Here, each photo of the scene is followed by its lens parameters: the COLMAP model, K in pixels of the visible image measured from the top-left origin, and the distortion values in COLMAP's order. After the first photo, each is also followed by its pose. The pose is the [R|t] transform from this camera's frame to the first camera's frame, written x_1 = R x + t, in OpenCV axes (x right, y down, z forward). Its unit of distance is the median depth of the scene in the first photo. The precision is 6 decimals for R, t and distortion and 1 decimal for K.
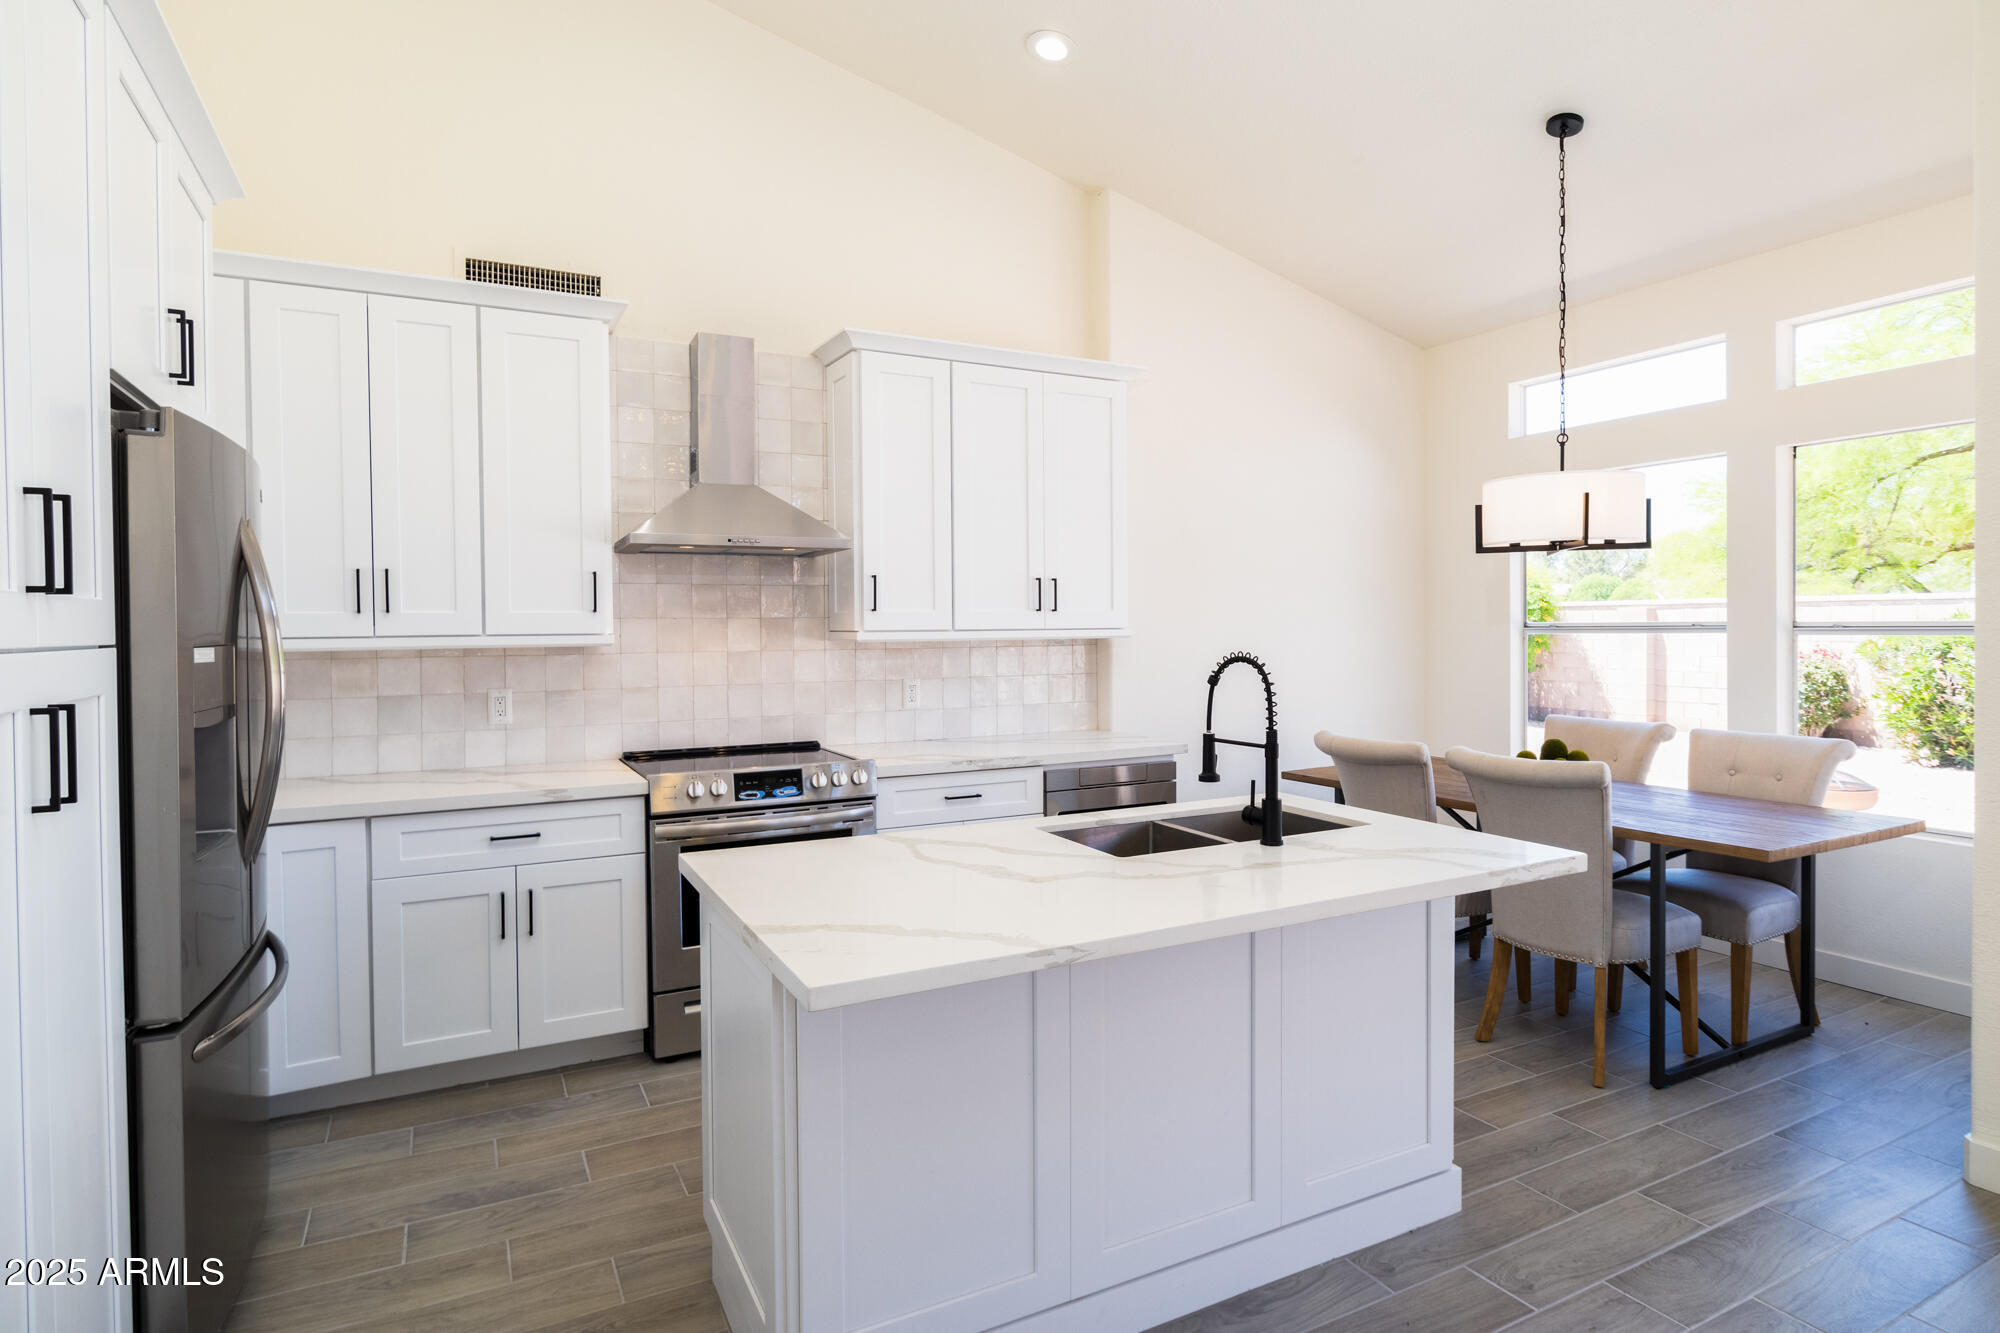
lens RADIAL K [[1060.0, 0, 1005.6], [0, 1060.0, 648.2], [0, 0, 1]] dist [-0.000520, 0.000427]
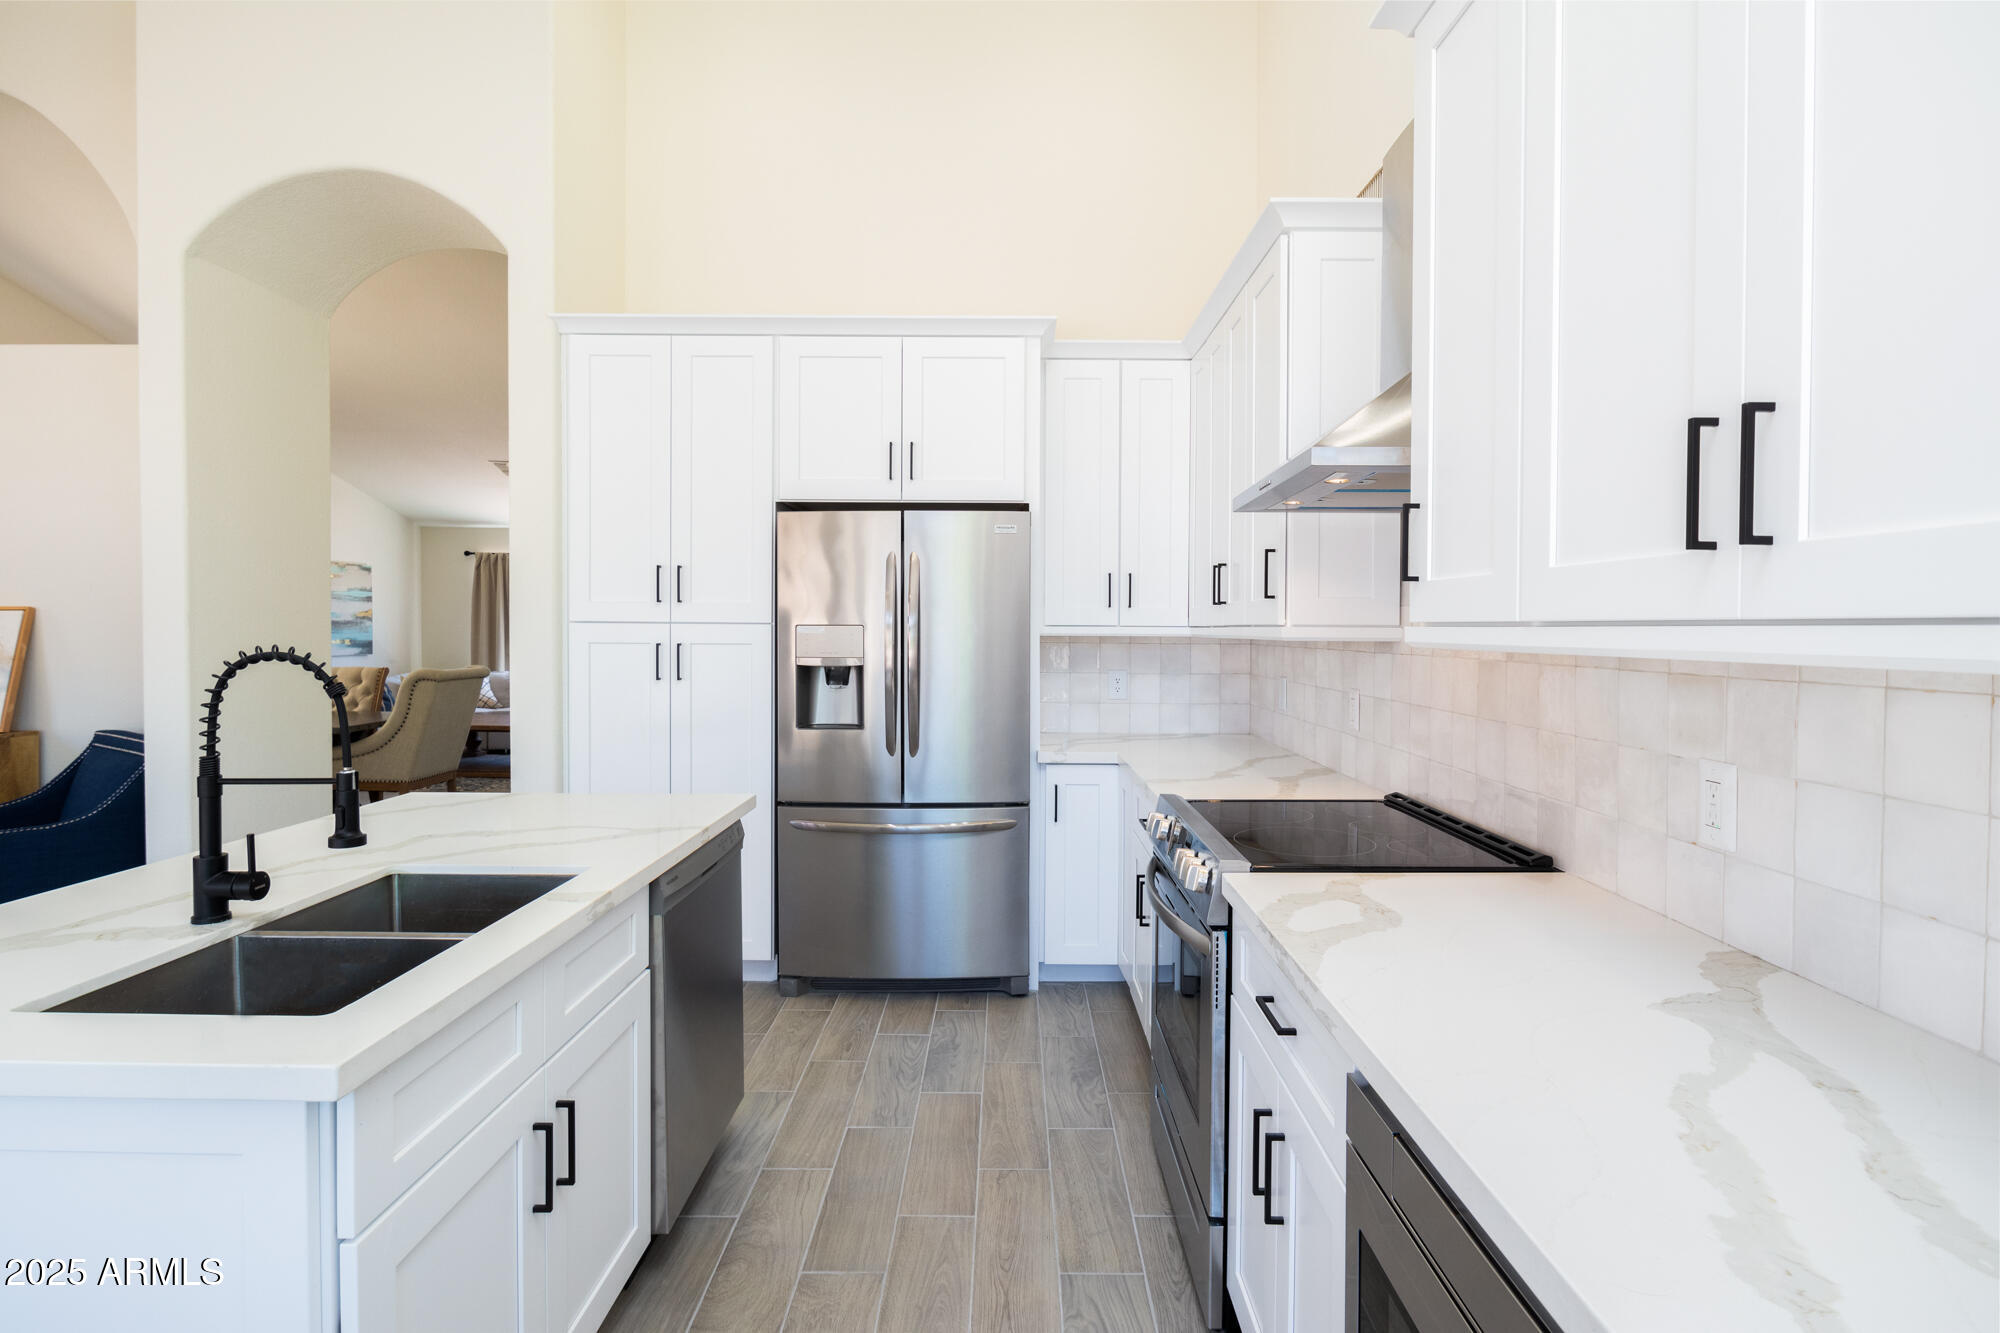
lens RADIAL K [[998.7, 0, 1014.5], [0, 998.7, 646.5], [0, 0, 1]] dist [-0.007414, -0.000577]
pose [[-0.465076, 0.019506, -0.885056, 0.371500], [-0.024050, 0.999110, 0.034658, -0.018339], [0.884944, 0.037404, -0.464193, 1.131671]]
